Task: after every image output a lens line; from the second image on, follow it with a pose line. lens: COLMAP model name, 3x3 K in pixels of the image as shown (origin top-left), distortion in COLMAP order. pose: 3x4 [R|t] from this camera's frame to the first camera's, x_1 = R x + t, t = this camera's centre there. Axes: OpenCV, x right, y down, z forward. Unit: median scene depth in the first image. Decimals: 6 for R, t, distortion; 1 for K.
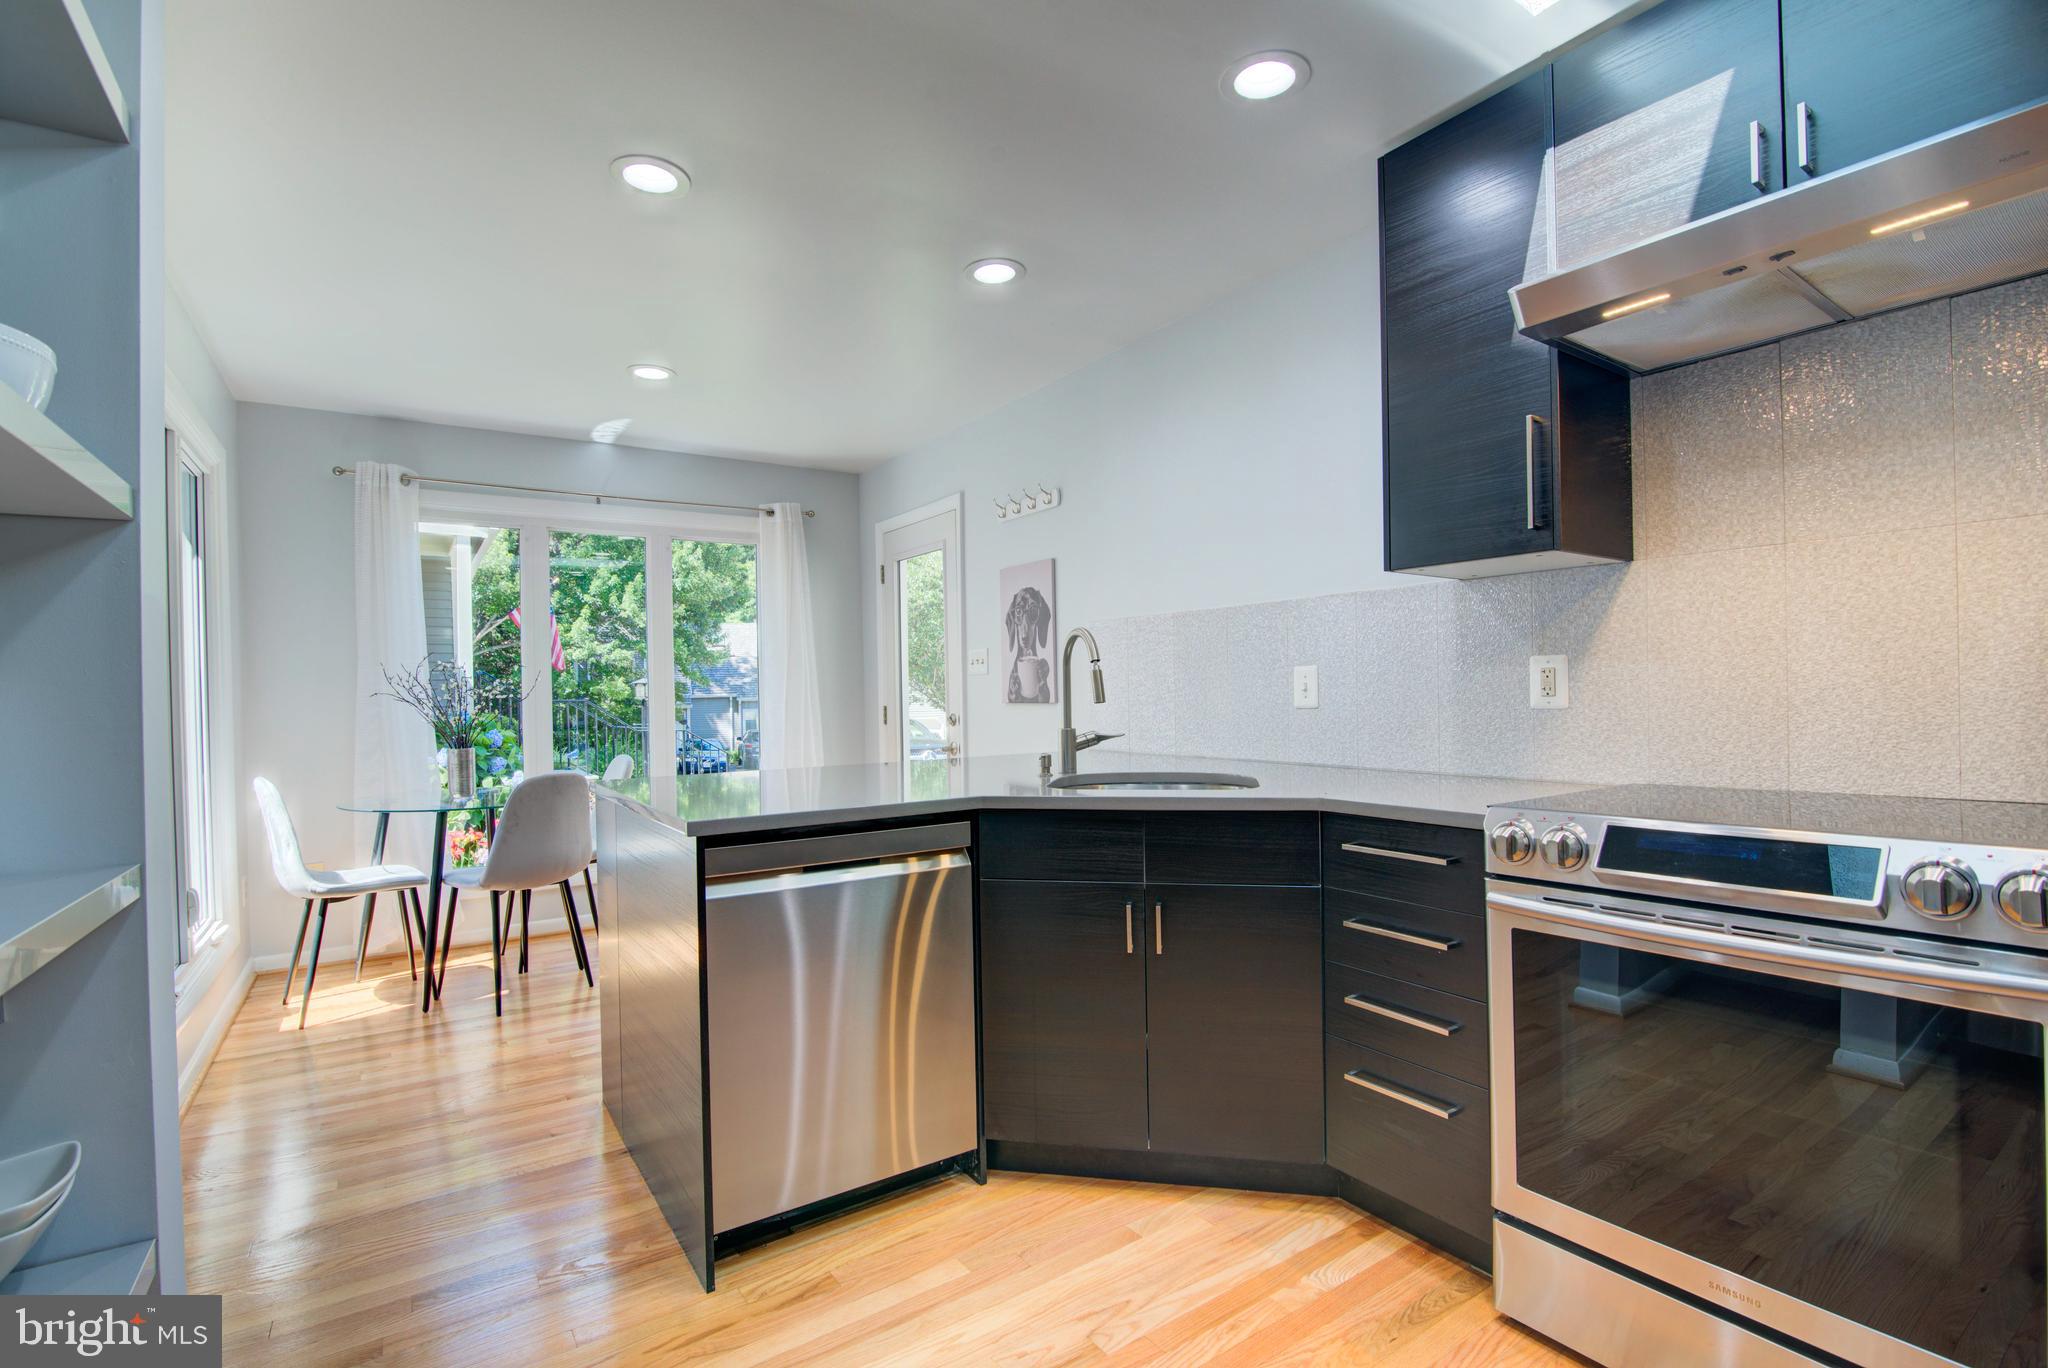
lens RADIAL K [[940.5, 0, 1023.2], [0, 940.5, 693.2], [0, 0, 1]] dist [-0.013169, -0.000355]
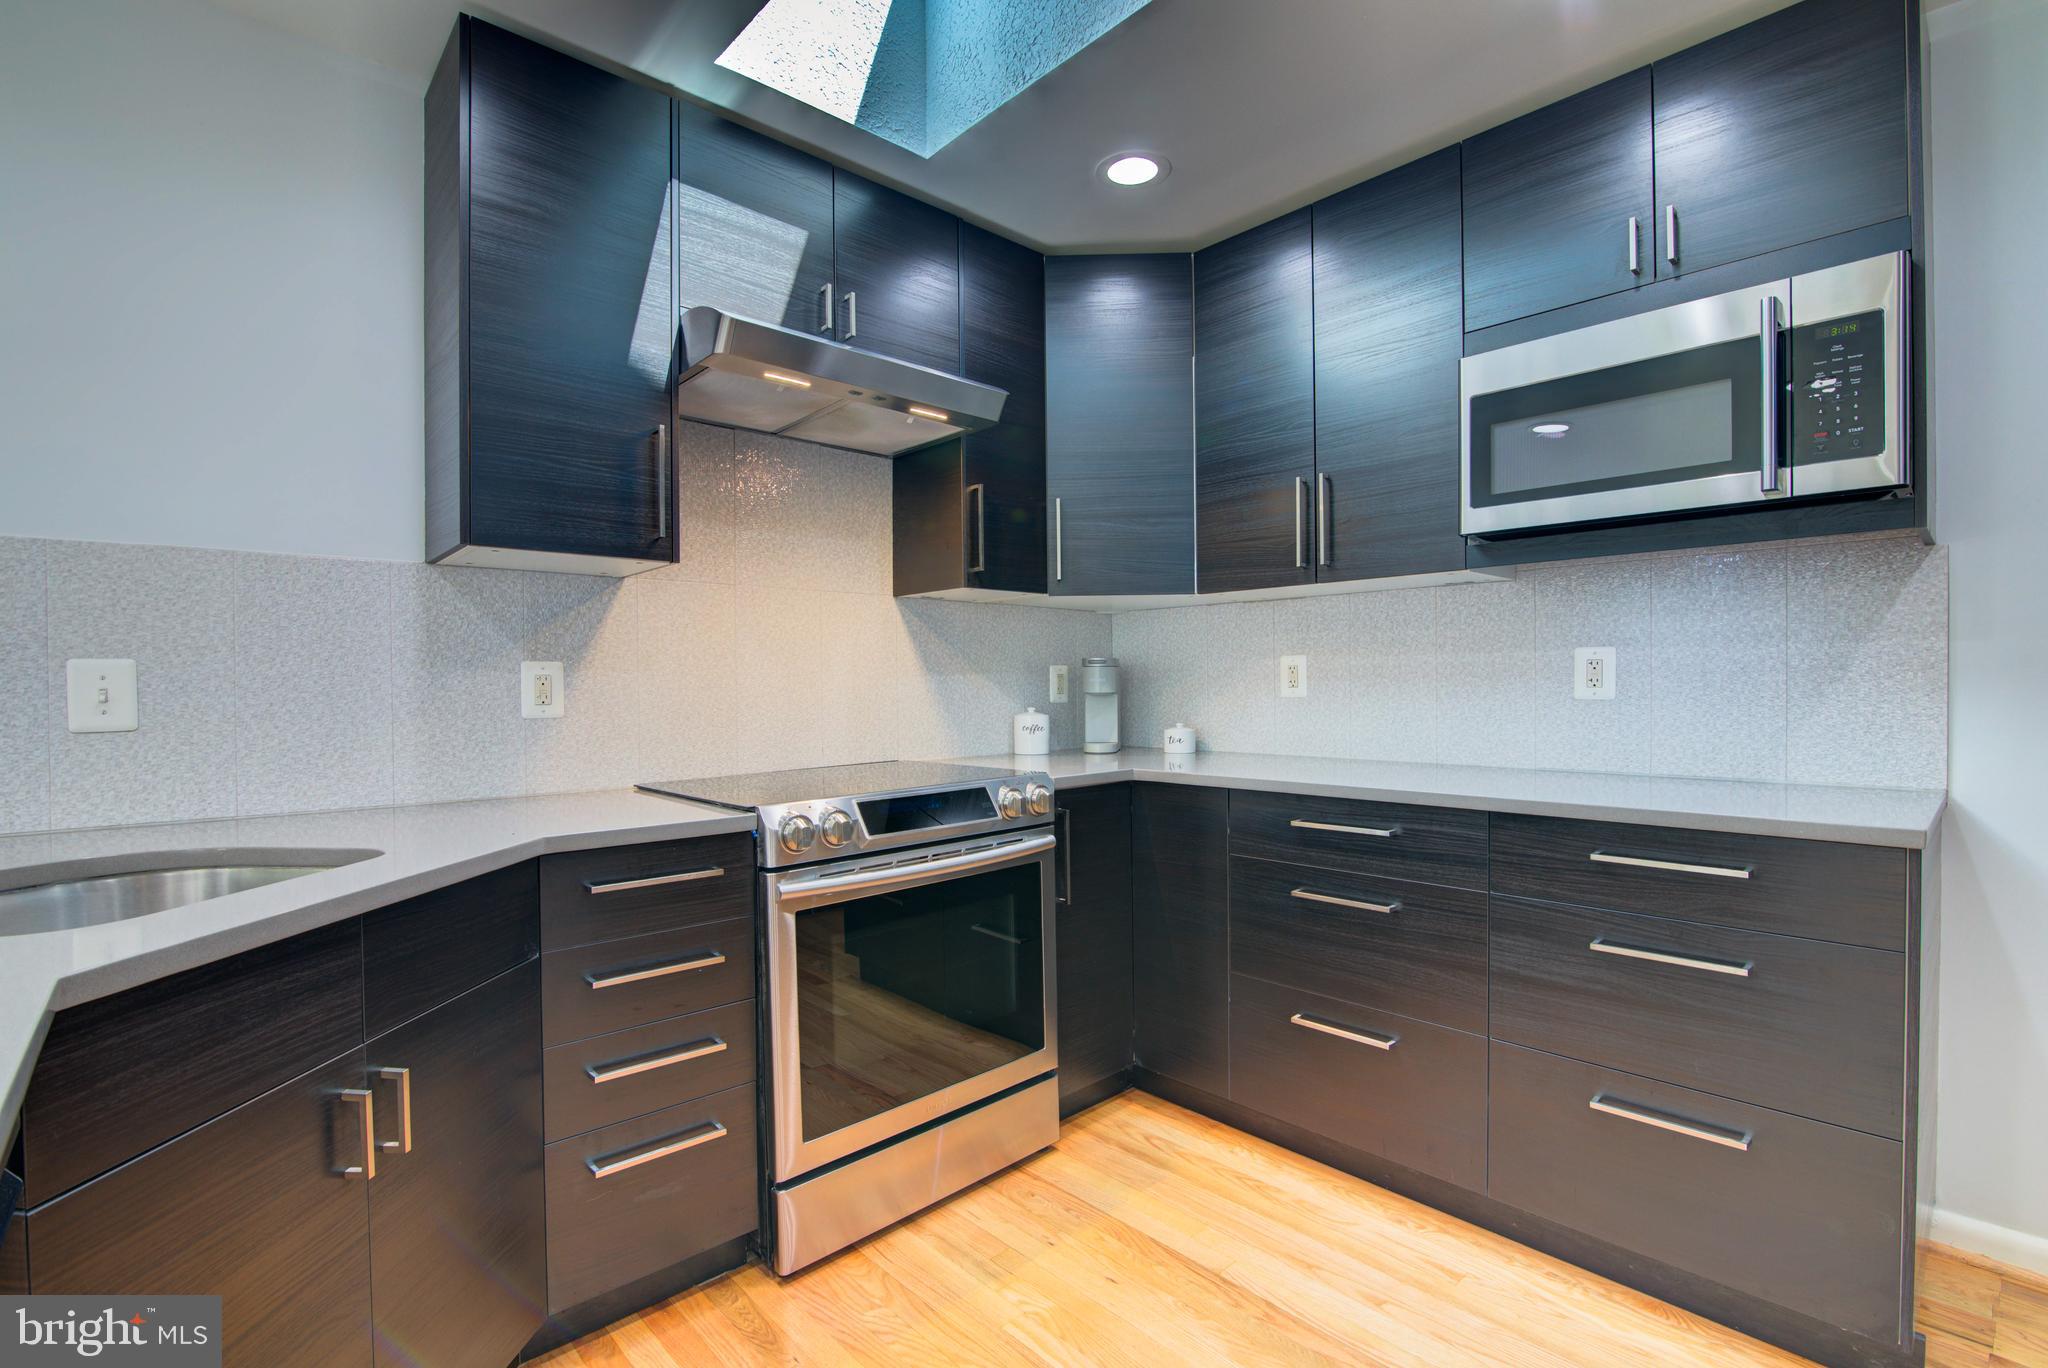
lens RADIAL K [[940.5, 0, 1023.2], [0, 940.5, 693.2], [0, 0, 1]] dist [-0.013169, -0.000355]
pose [[-0.141528, 0.010580, 0.989878, -0.461889], [0.013286, 0.999873, -0.008788, 0.006331], [-0.989845, 0.011908, -0.141650, 0.678406]]
